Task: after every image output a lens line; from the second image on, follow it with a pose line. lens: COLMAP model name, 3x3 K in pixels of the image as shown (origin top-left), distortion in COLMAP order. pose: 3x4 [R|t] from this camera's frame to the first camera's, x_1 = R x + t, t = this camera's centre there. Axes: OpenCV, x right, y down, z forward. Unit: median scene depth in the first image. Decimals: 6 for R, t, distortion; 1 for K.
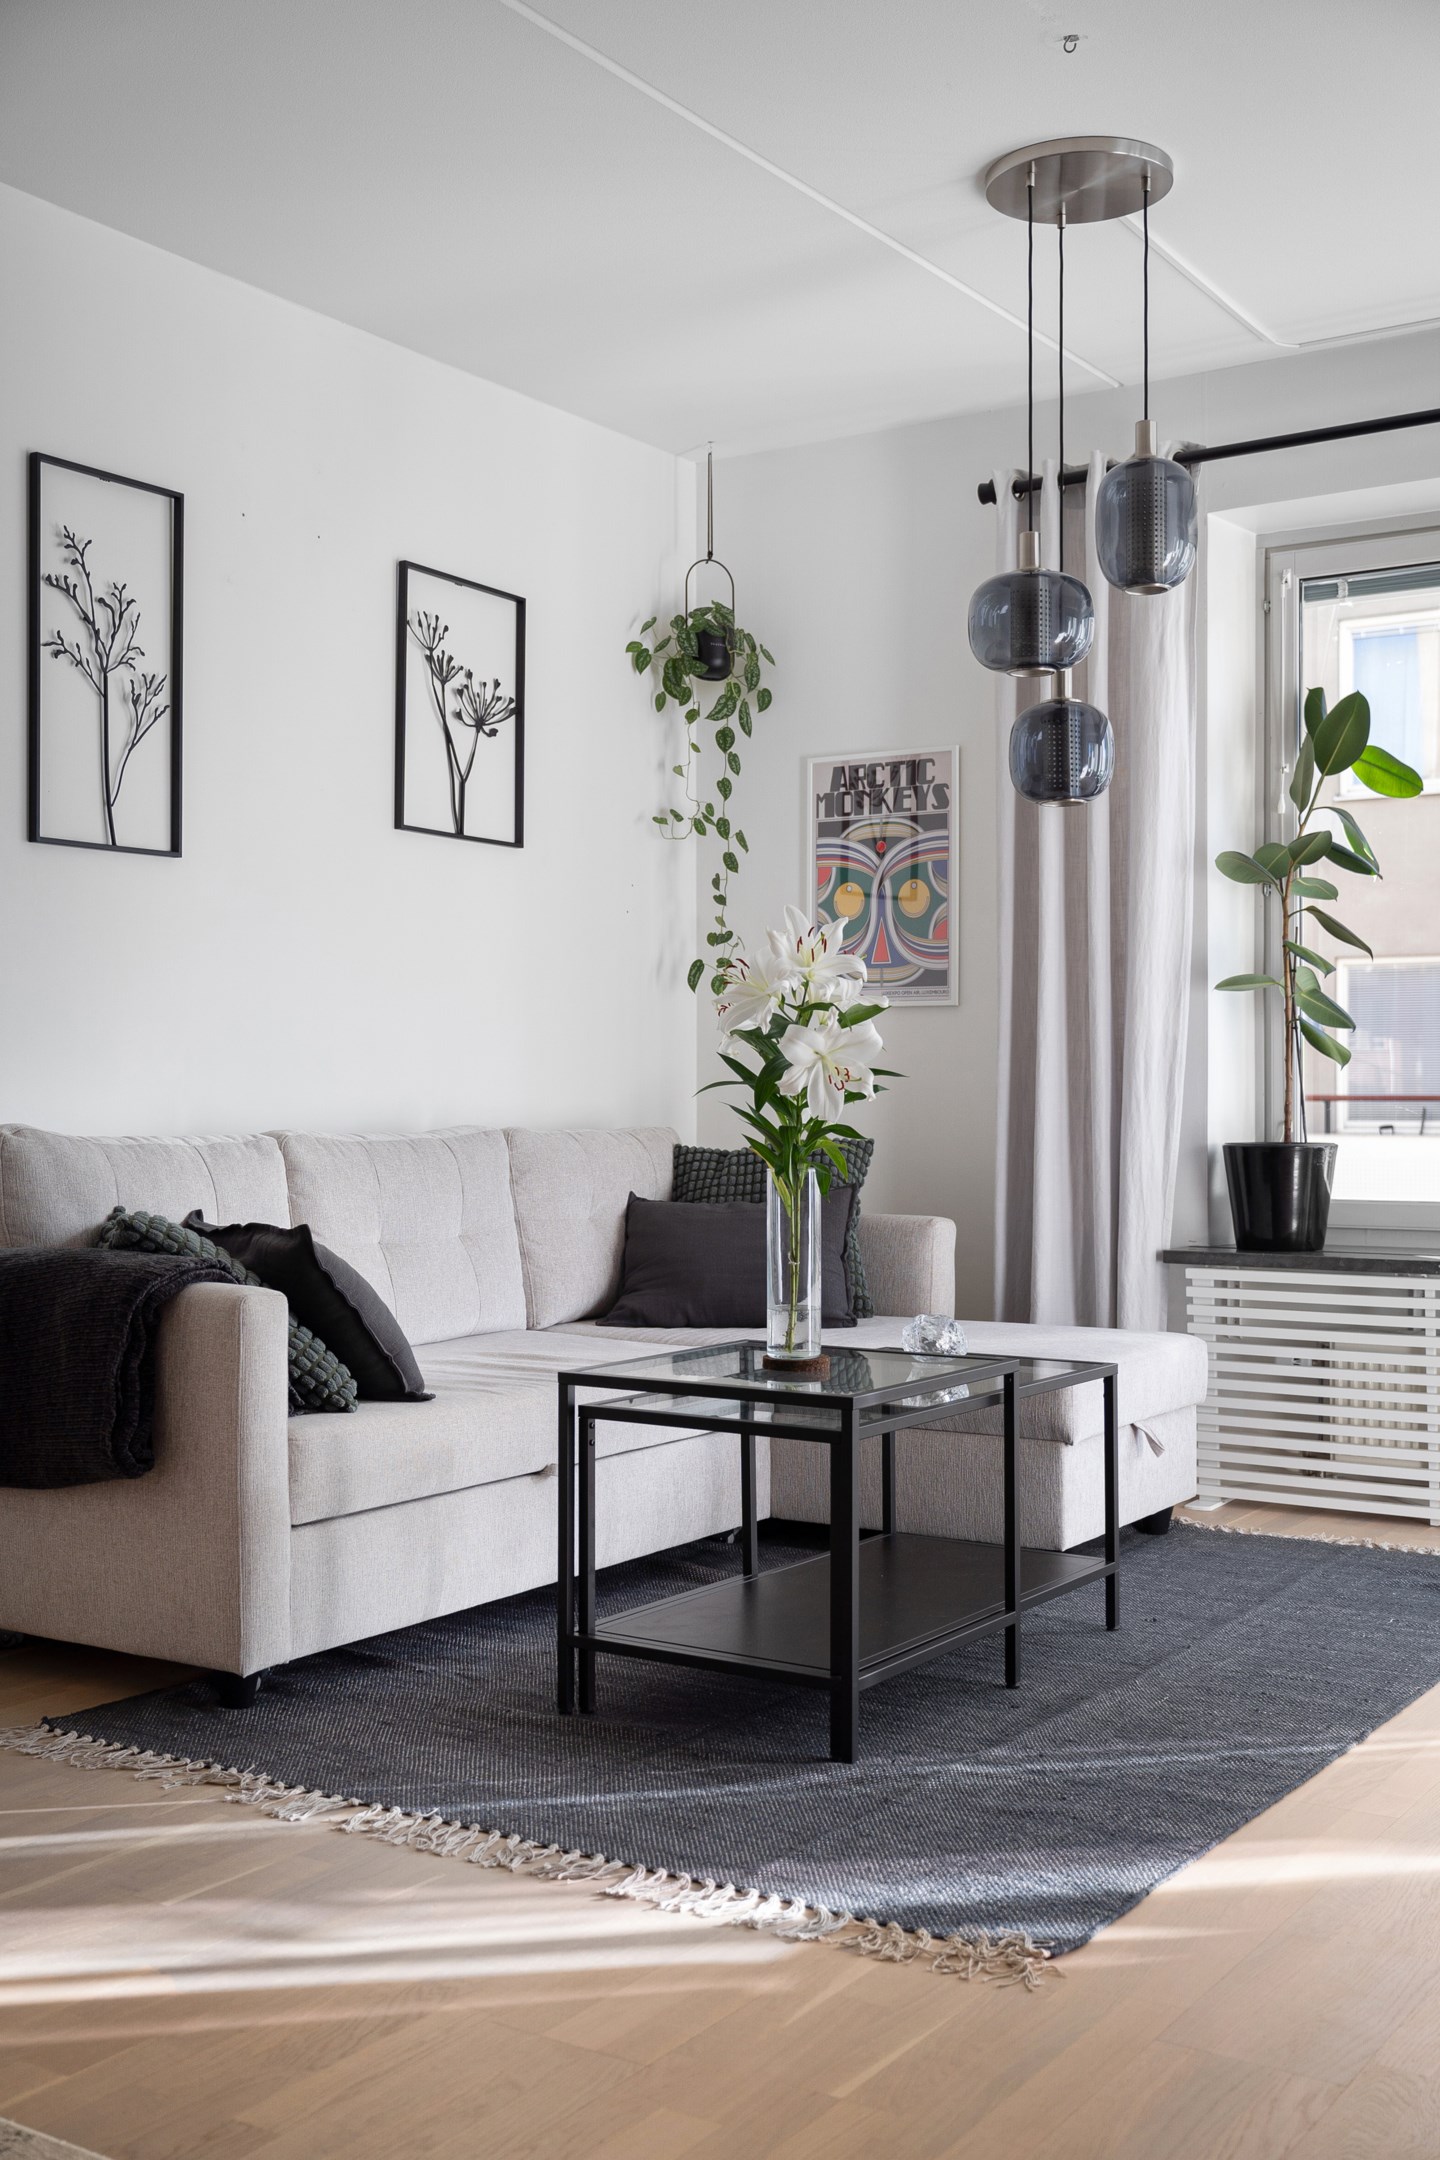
lens RADIAL K [[2321.6, 0, 722.5], [0, 2321.6, 1101.6], [0, 0, 1]] dist [0.023991, 0.000000]
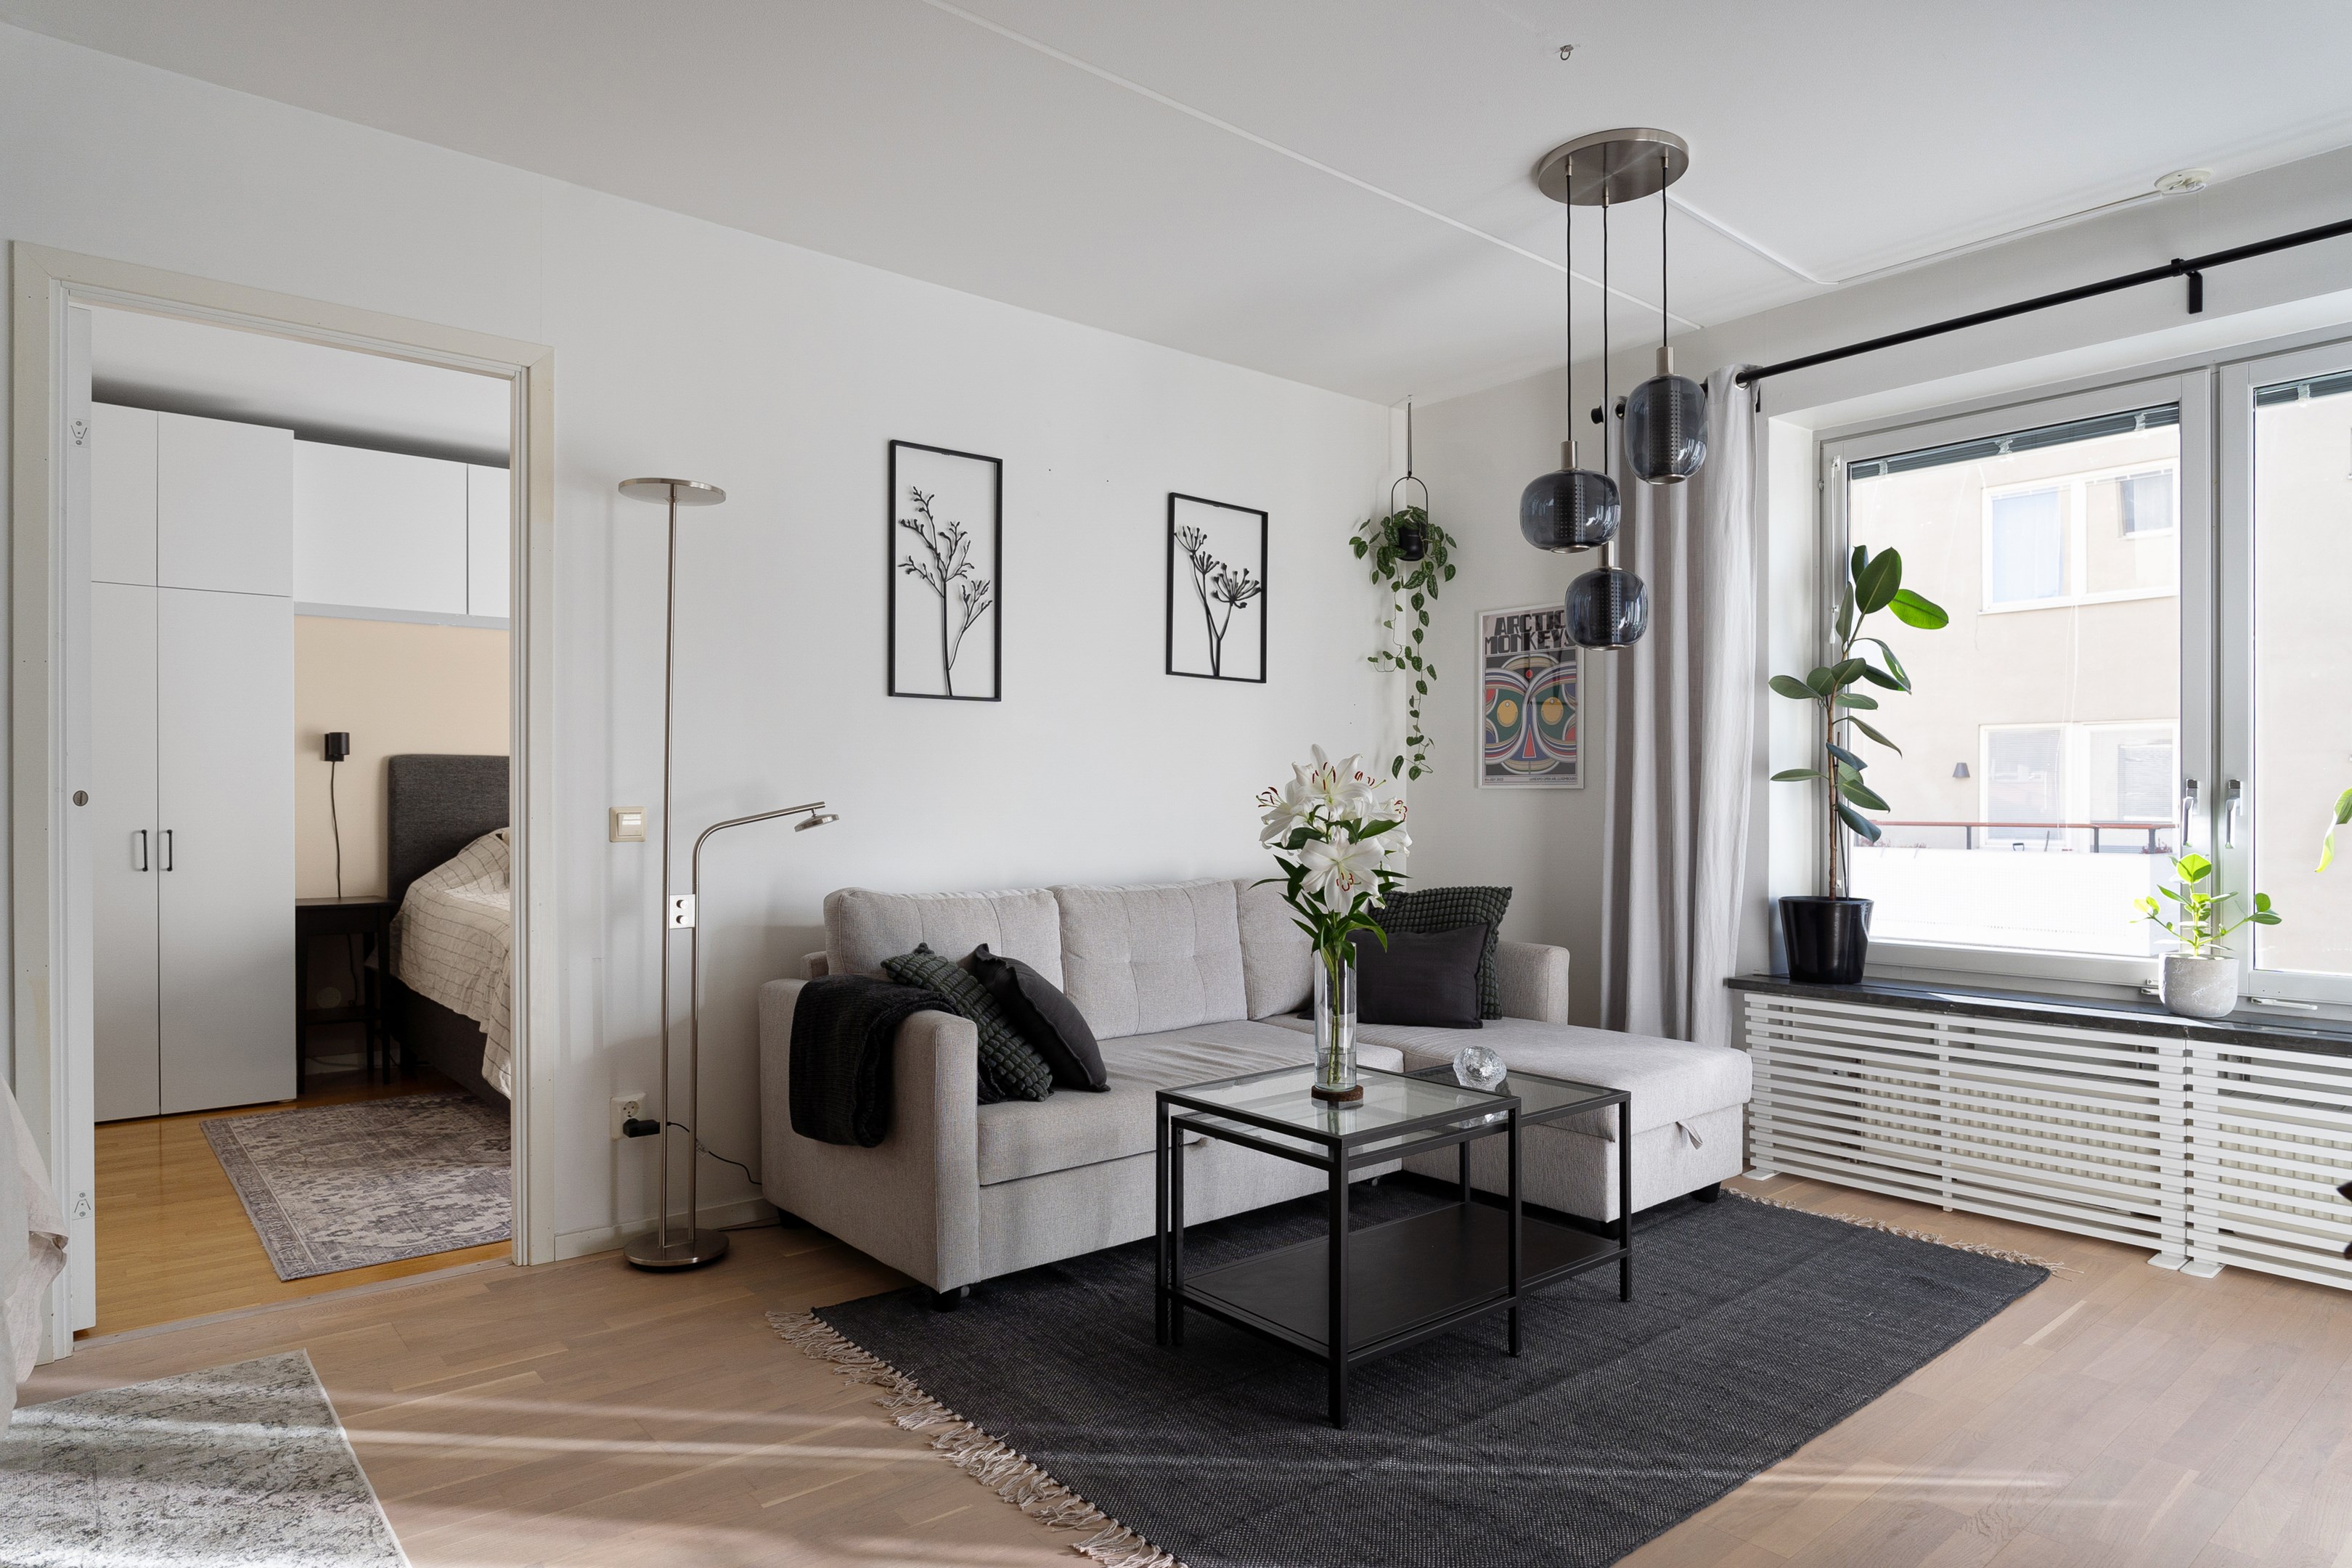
lens RADIAL K [[1375.4, 0, 1175.5], [0, 1375.4, 805.6], [0, 0, 1]] dist [-0.005747, -0.004794]
pose [[0.955685, 0.002045, -0.294386, 0.134020], [-0.002059, 0.999998, 0.000264, -0.037908], [0.294386, 0.000354, 0.955687, 0.184445]]
